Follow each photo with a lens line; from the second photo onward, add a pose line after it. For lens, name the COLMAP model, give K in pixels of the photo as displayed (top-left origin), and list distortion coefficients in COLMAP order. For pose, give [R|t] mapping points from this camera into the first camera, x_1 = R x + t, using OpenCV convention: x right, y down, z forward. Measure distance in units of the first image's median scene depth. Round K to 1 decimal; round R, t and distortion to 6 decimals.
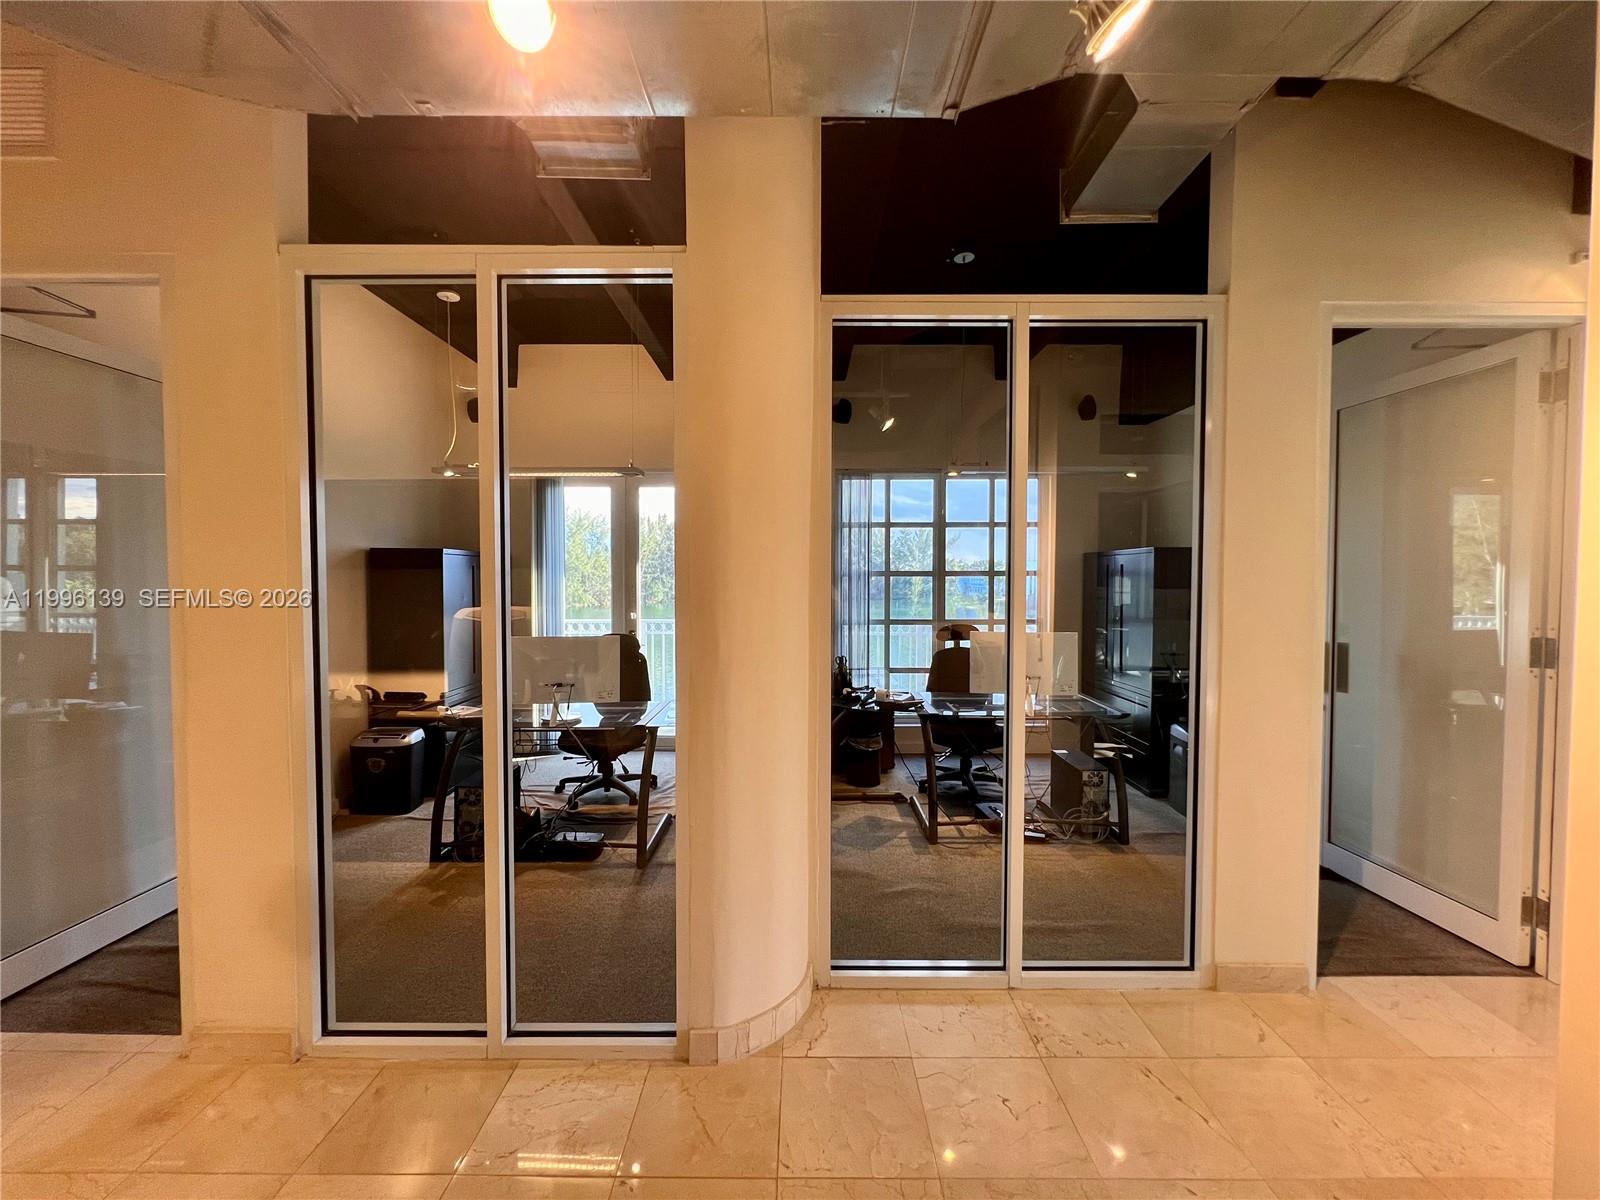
lens RADIAL K [[639.3, 0, 800.0], [0, 639.3, 600.0], [0, 0, 1]] dist [-0.001939, 0.000368]
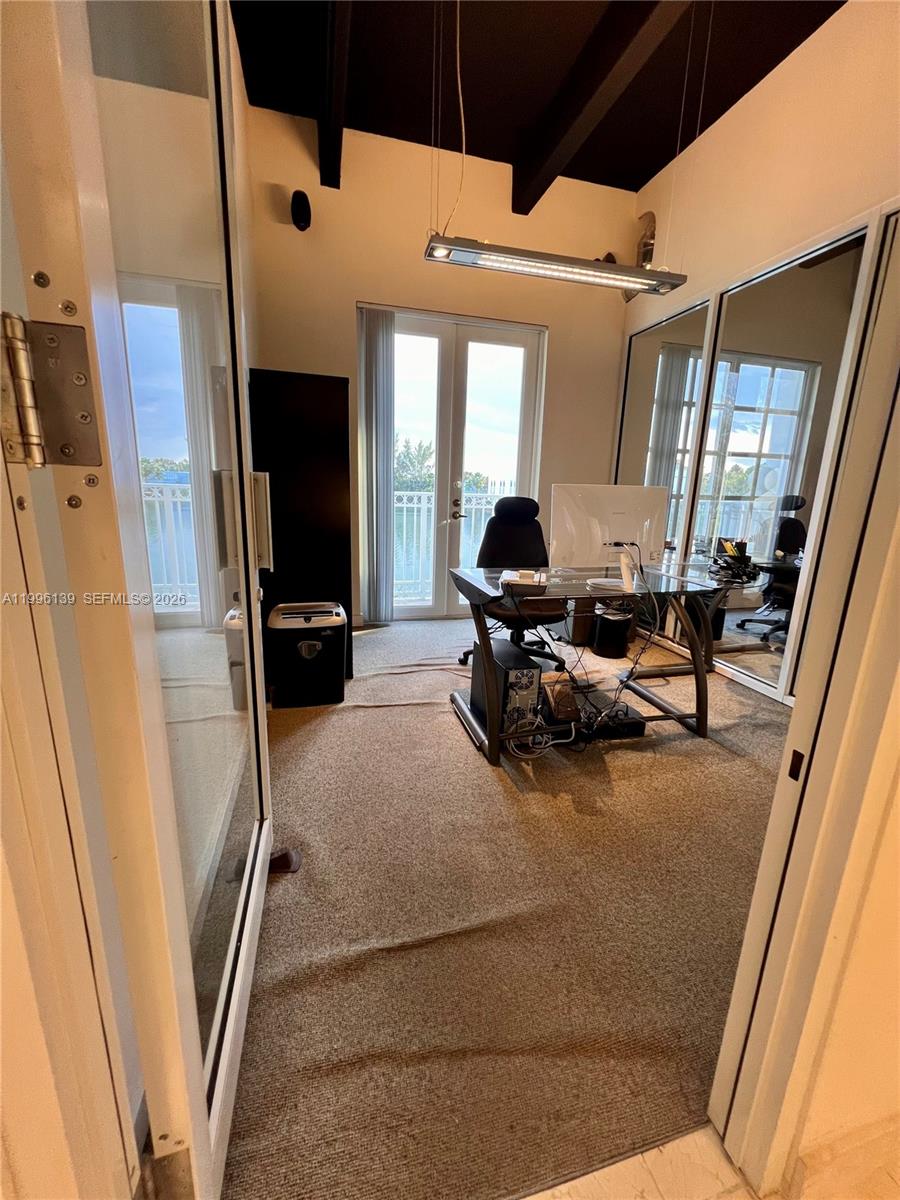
lens RADIAL K [[479.5, 0, 451.9], [0, 479.5, 599.2], [0, 0, 1]] dist [-0.001939, 0.000368]
pose [[0.965448, -0.036208, 0.258069, -0.557185], [-0.015677, 0.980437, 0.196207, 0.063486], [-0.260124, -0.193473, 0.945993, 0.335622]]
